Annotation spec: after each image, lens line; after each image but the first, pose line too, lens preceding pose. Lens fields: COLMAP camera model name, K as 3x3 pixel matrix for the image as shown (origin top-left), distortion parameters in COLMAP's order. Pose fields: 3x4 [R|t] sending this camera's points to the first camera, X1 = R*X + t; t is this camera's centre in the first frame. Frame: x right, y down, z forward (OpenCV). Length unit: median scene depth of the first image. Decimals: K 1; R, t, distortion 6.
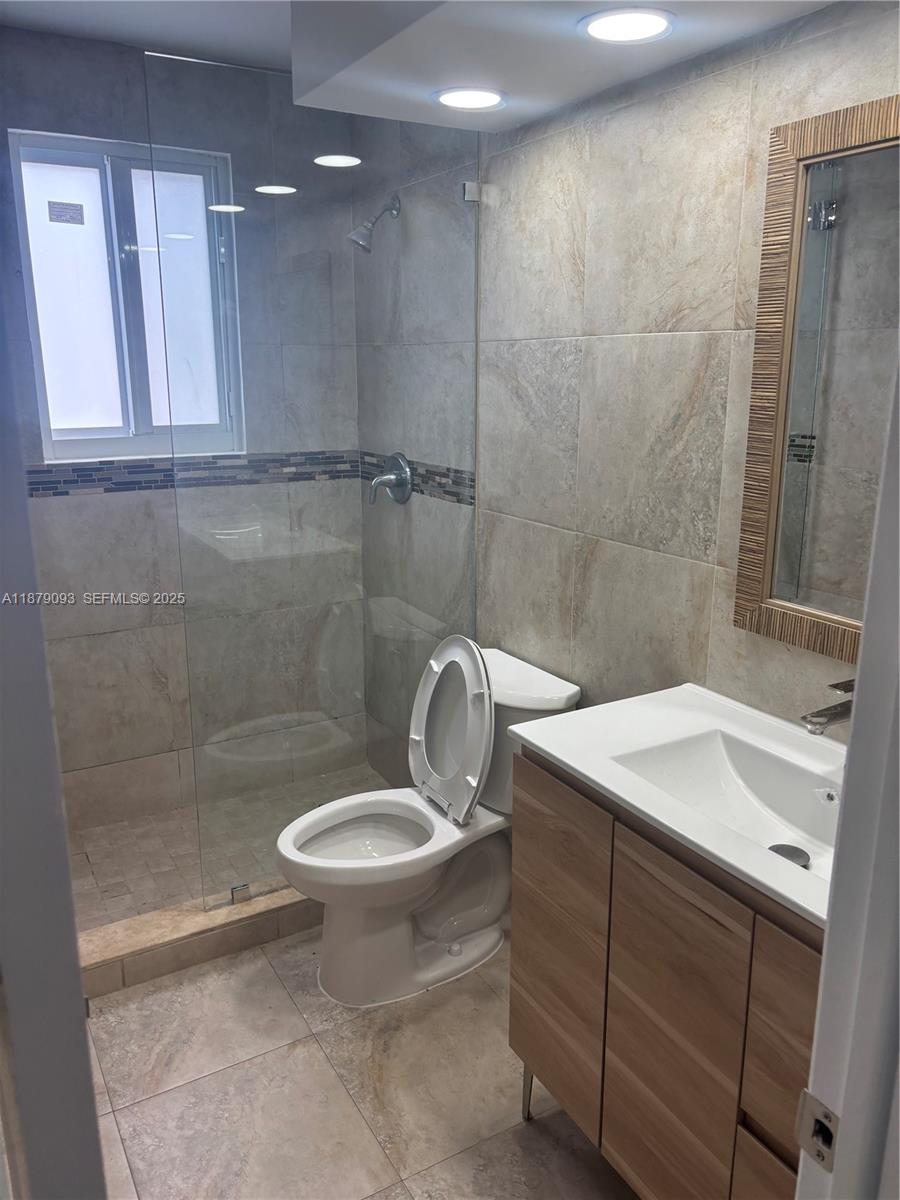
lens RADIAL K [[915.9, 0, 445.0], [0, 915.9, 604.2], [0, 0, 1]] dist [0.040829, -0.017150]
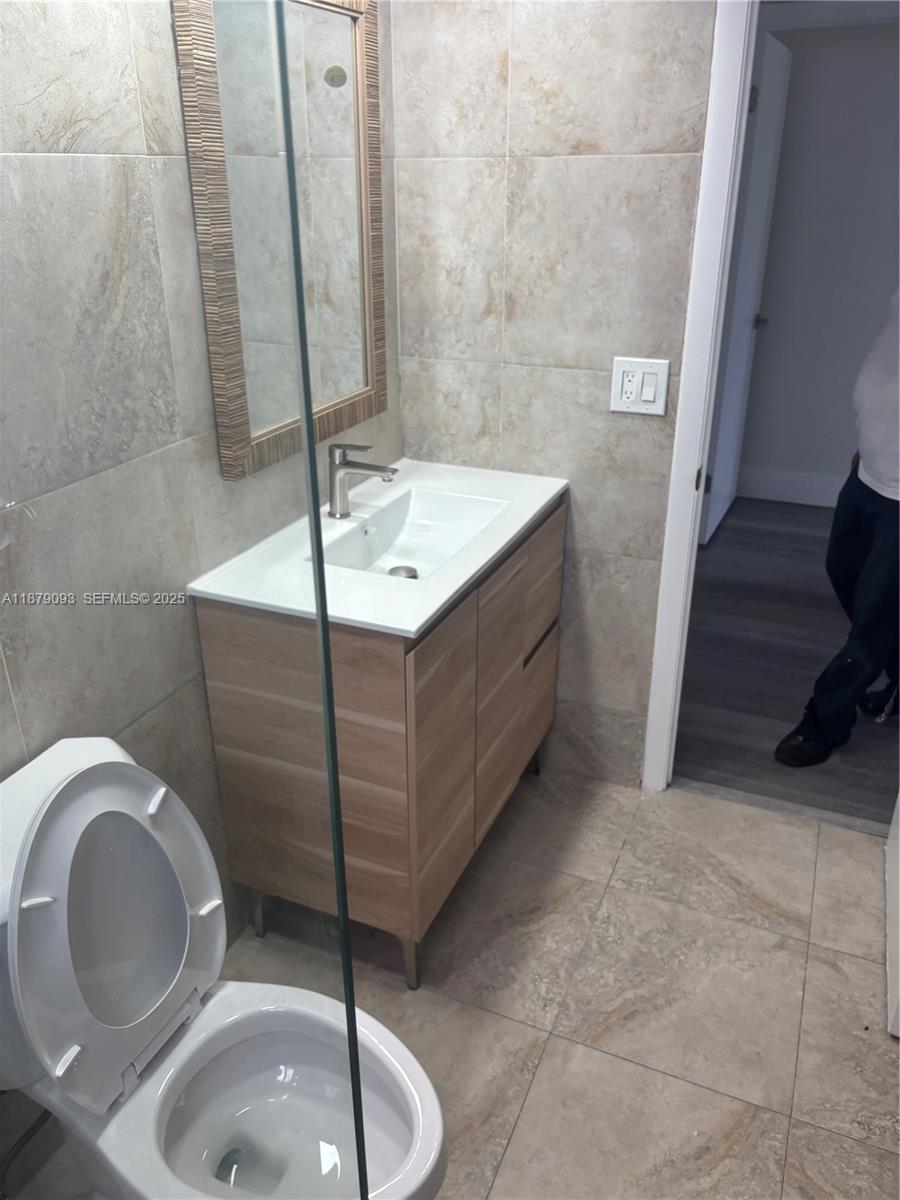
lens RADIAL K [[915.9, 0, 445.5], [0, 915.9, 591.8], [0, 0, 1]] dist [0.040829, -0.017150]
pose [[-0.585520, -0.333706, 0.738787, -0.551452], [0.216982, 0.813577, 0.539455, -0.343938], [-0.781079, 0.476165, -0.403958, 1.224781]]
